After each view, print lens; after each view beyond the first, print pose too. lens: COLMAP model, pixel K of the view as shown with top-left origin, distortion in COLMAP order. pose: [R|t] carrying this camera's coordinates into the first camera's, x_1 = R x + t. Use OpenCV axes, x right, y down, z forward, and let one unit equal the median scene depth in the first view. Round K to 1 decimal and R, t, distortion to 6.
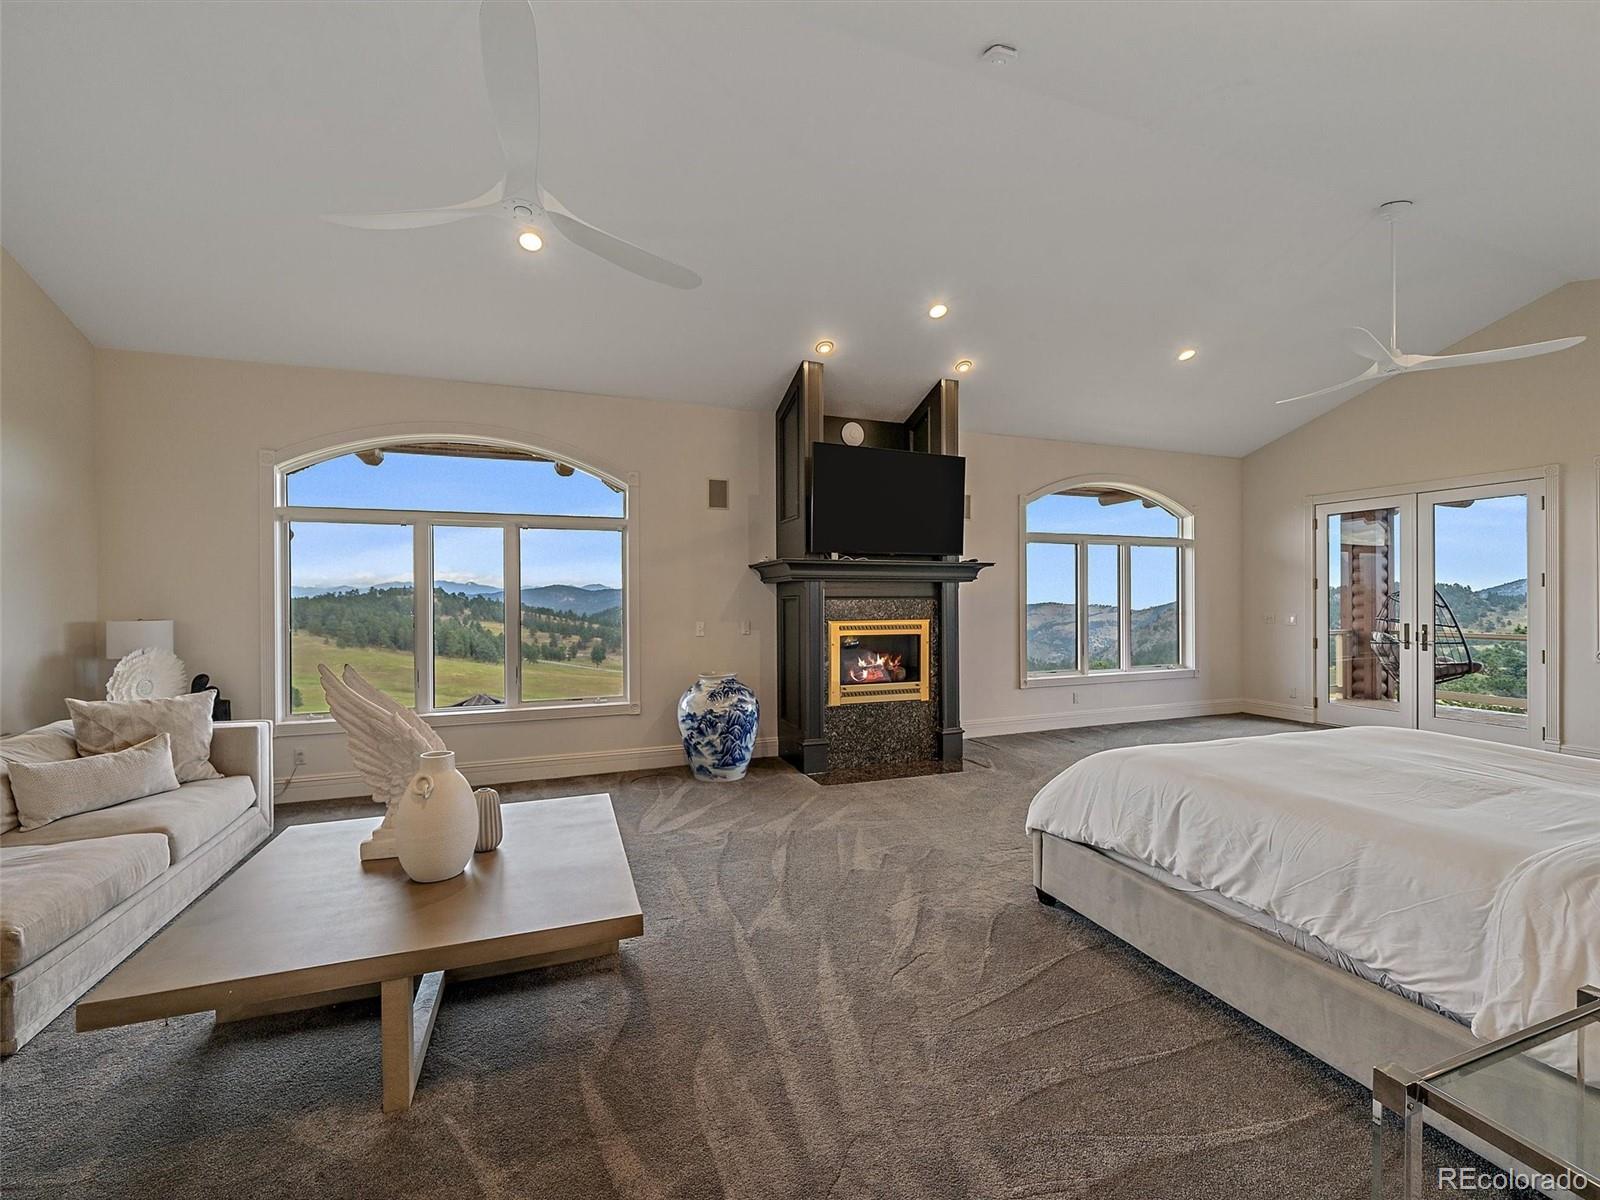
lens RADIAL K [[670.0, 0, 790.3], [0, 670.0, 607.8], [0, 0, 1]] dist [0.010730, 0.000080]
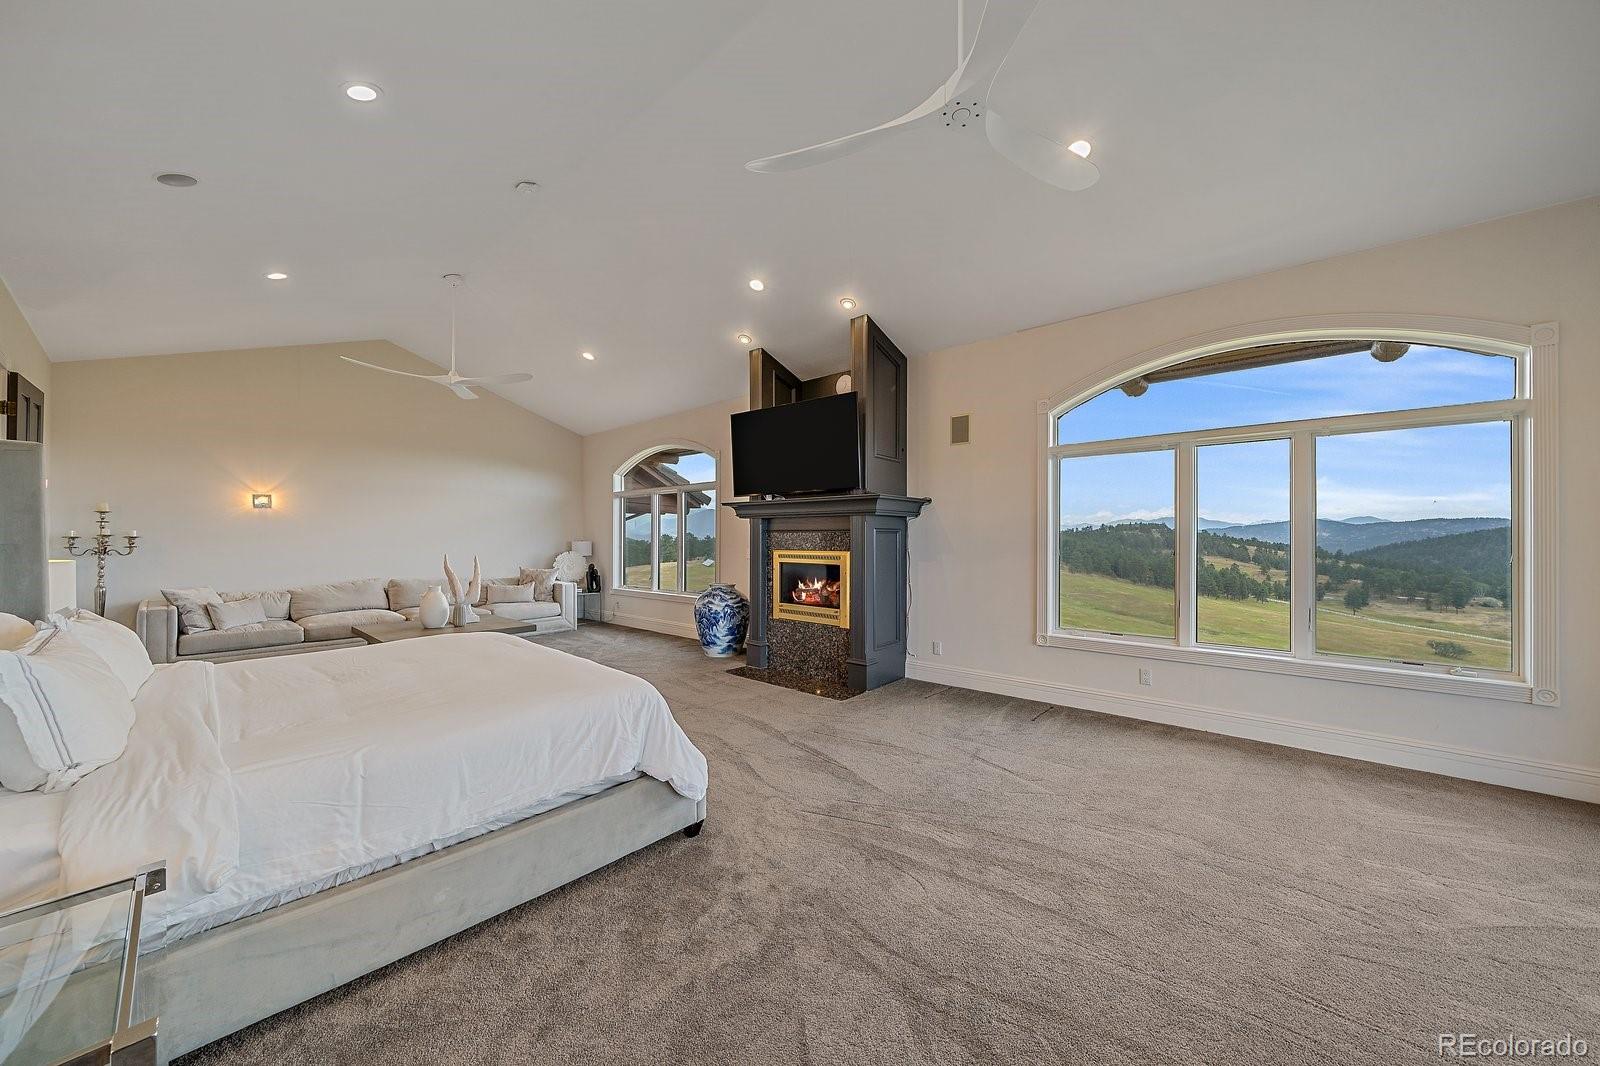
lens RADIAL K [[588.8, 0, 805.2], [0, 588.8, 533.7], [0, 0, 1]] dist [0.000410, 0.000091]
pose [[0.450672, -0.000524, -0.892689, 1.009400], [-0.012291, 0.999901, -0.006793, -0.003335], [0.892605, 0.014033, 0.450622, 0.528027]]
